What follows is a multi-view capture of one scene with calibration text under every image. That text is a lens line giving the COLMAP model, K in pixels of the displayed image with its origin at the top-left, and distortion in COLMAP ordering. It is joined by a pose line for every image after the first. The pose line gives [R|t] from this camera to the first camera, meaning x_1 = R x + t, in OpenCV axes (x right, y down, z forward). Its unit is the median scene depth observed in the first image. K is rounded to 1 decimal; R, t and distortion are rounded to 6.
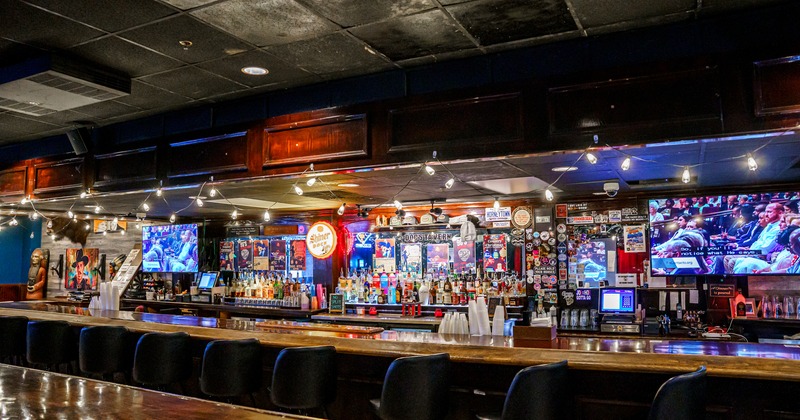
lens RADIAL K [[558.1, 0, 400.0], [0, 558.1, 210.0], [0, 0, 1]] dist [-0.175534, 0.136320]
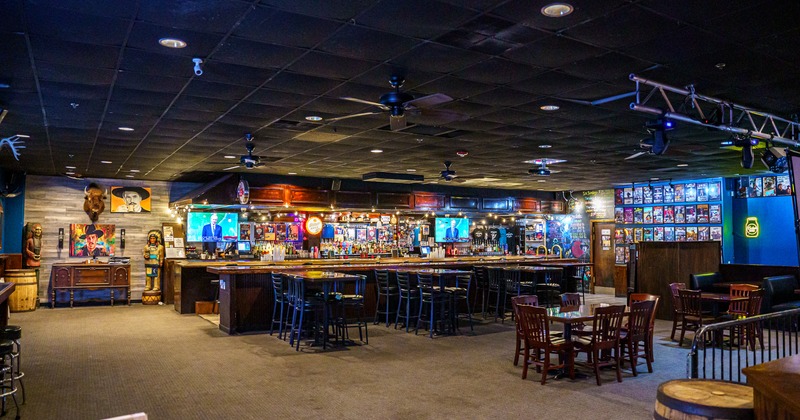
lens RADIAL K [[558.1, 0, 400.0], [0, 558.1, 210.0], [0, 0, 1]] dist [-0.175534, 0.136320]
pose [[0.530529, 0.050026, 0.846189, -1.579710], [-0.083459, 0.996489, -0.006585, -0.016276], [-0.843548, -0.067129, 0.532842, -0.351634]]
